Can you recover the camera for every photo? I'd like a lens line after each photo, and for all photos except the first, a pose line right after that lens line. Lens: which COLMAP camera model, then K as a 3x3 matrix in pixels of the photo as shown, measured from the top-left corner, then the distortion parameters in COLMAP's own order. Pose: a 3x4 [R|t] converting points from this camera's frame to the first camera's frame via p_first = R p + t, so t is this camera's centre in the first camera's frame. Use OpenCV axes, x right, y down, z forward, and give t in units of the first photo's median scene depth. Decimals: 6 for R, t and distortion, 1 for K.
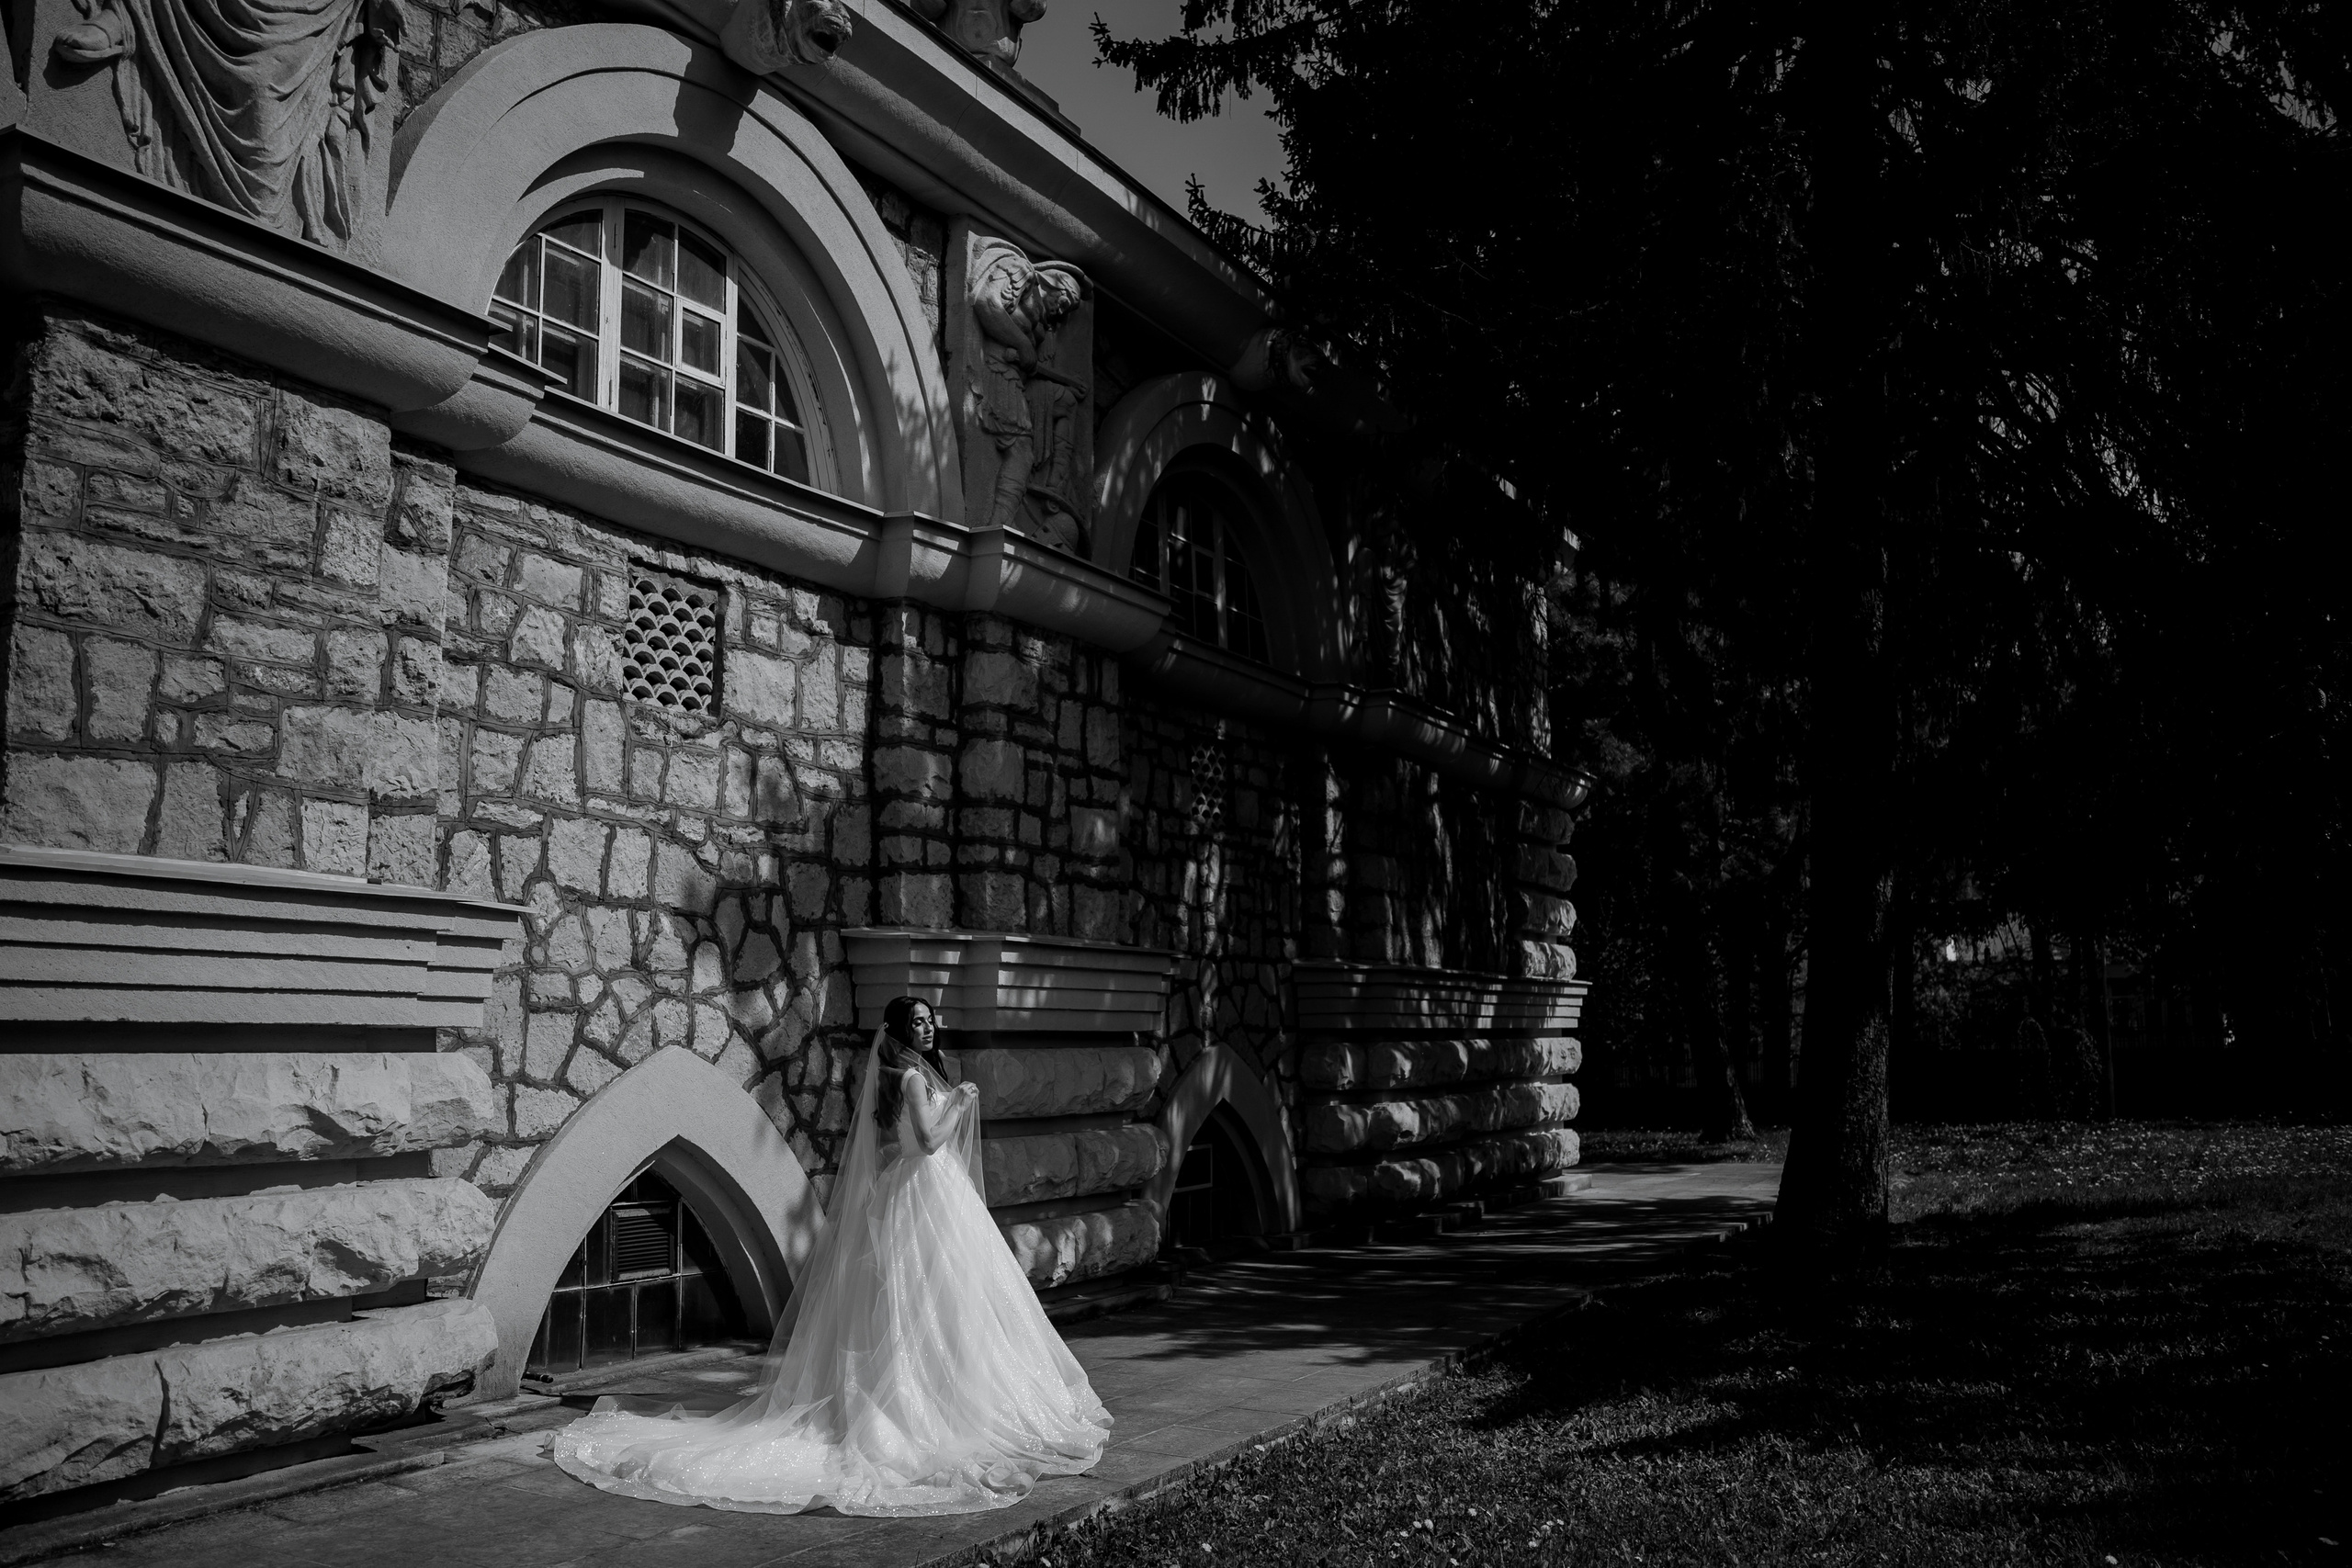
lens RADIAL K [[1940.6, 0, 1198.1], [0, 1940.6, 772.9], [0, 0, 1]] dist [-0.147420, 0.096660]
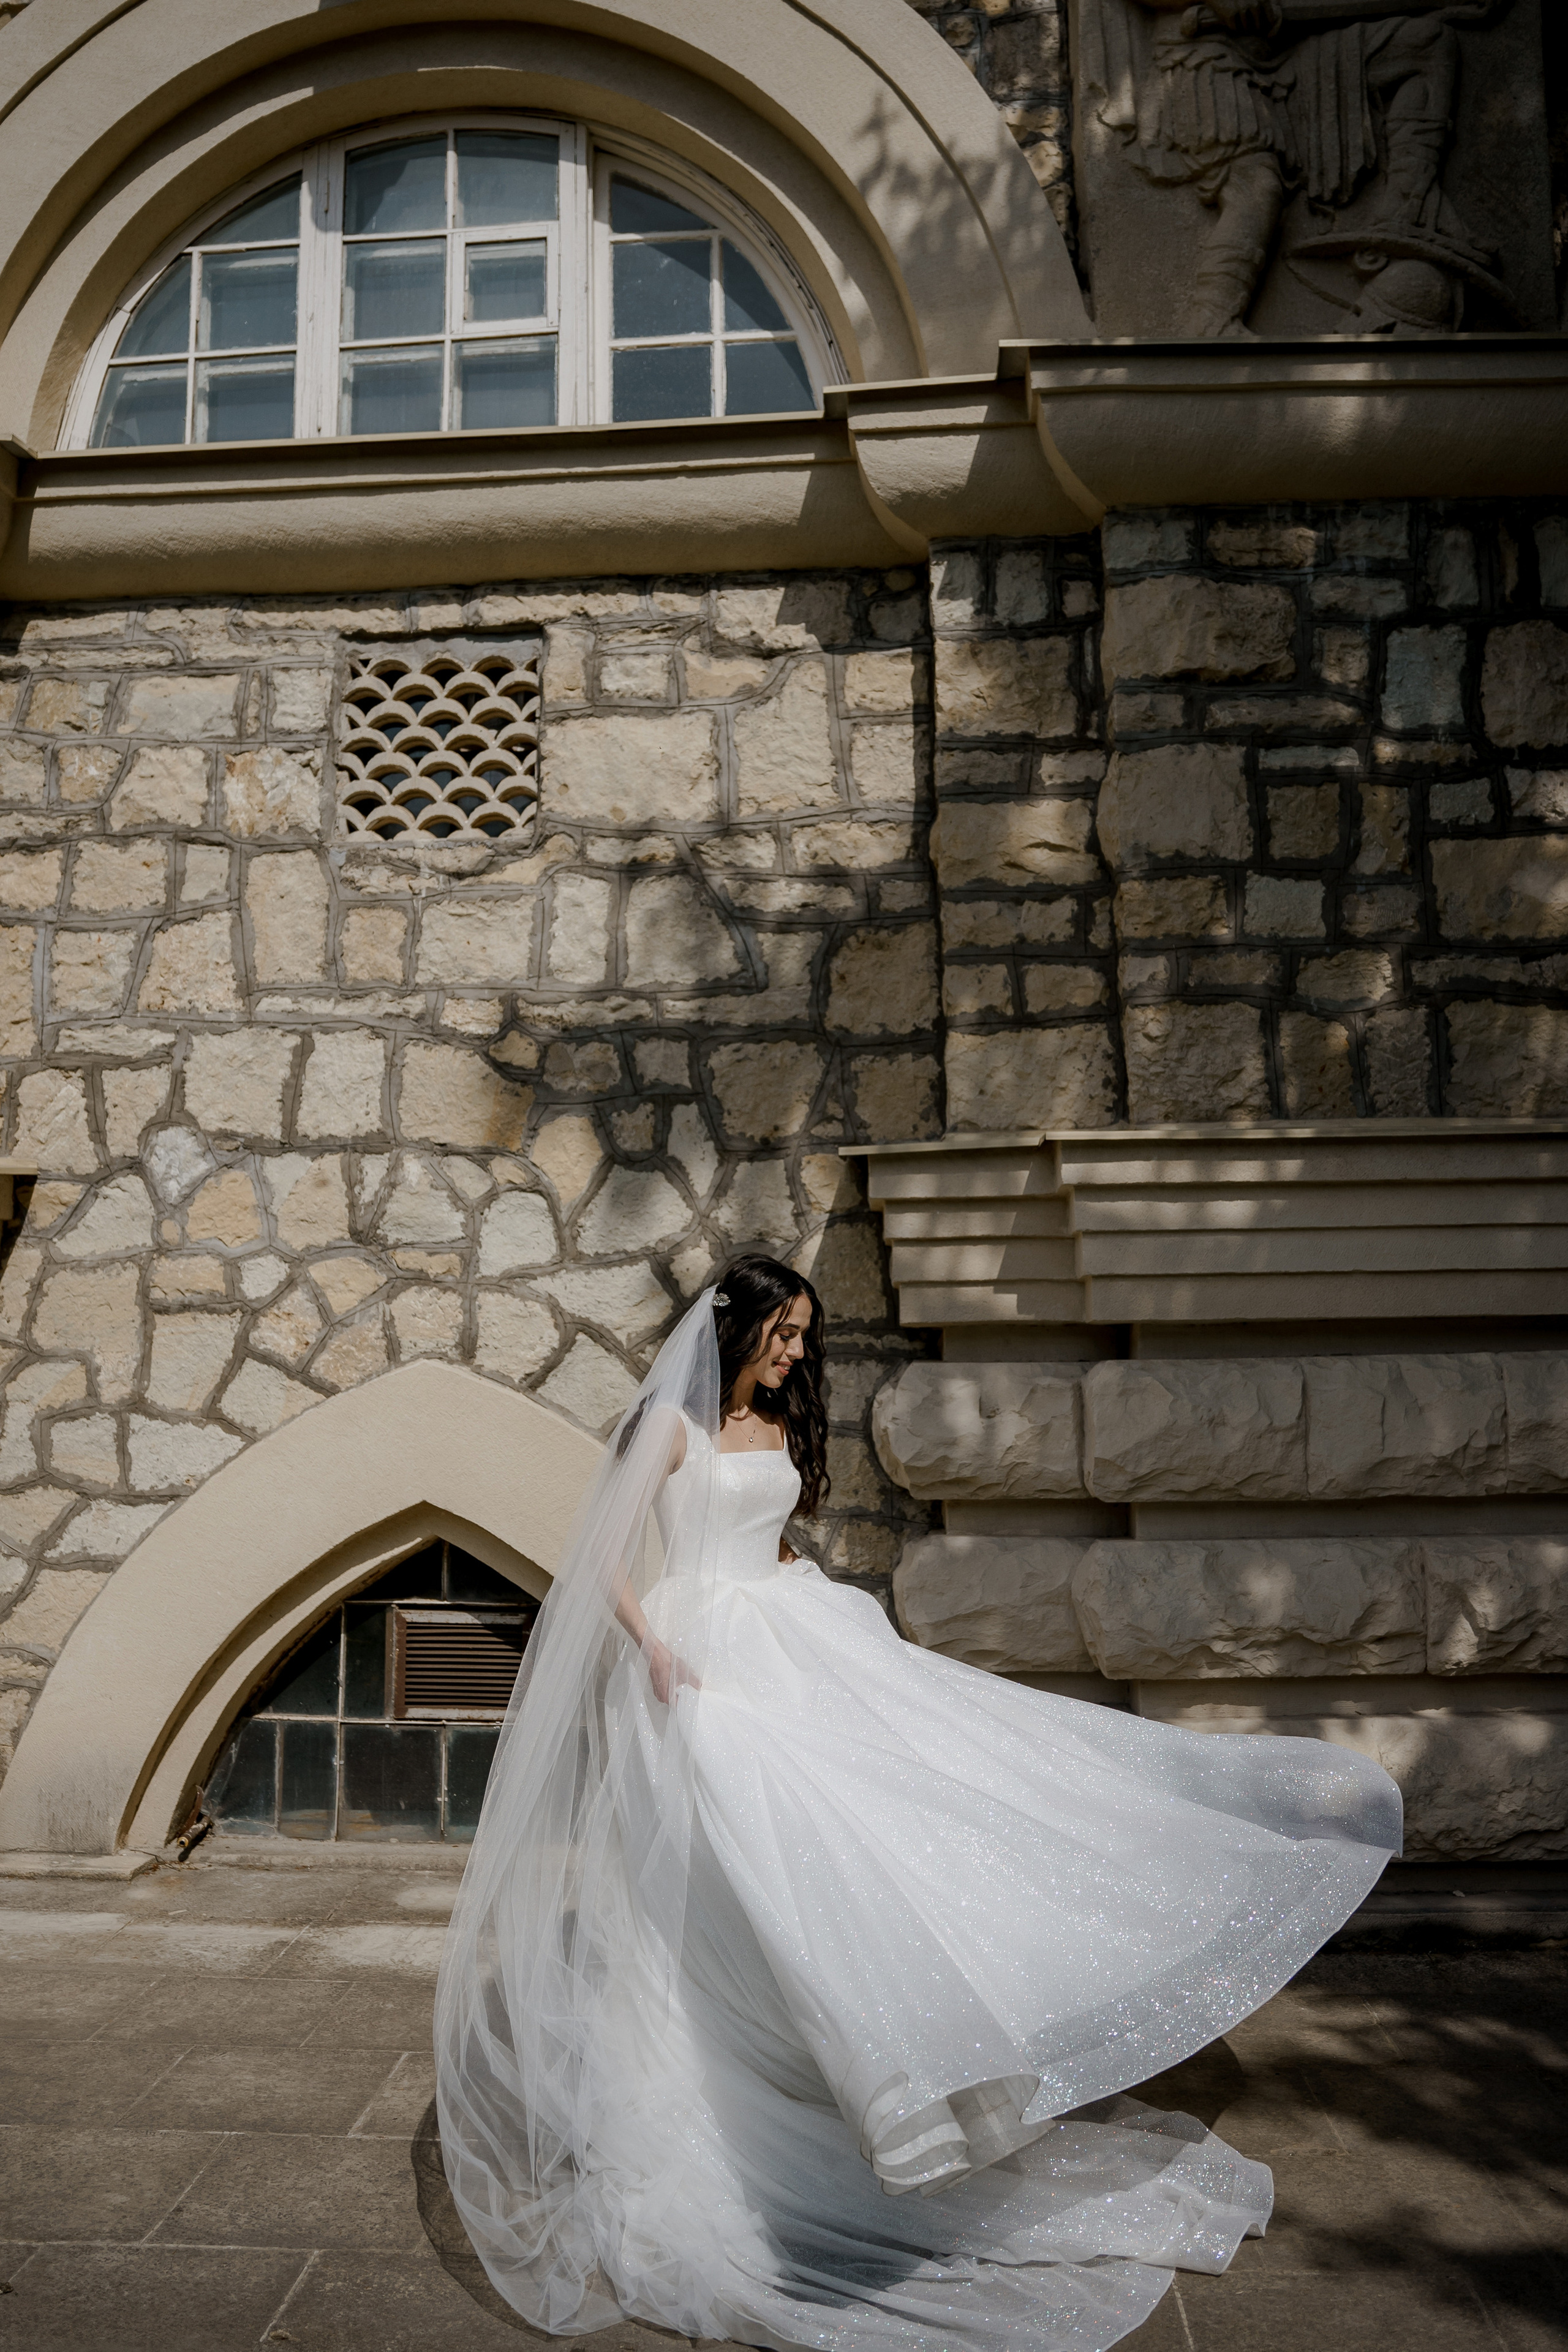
lens RADIAL K [[2126.4, 0, 818.5], [0, 2126.4, 1137.8], [0, 0, 1]] dist [-0.169588, 0.188009]
pose [[0.411688, -0.100652, -0.905749, 0.415179], [0.130473, 0.990153, -0.050727, 0.120122], [0.901937, -0.097292, 0.420767, 0.816521]]
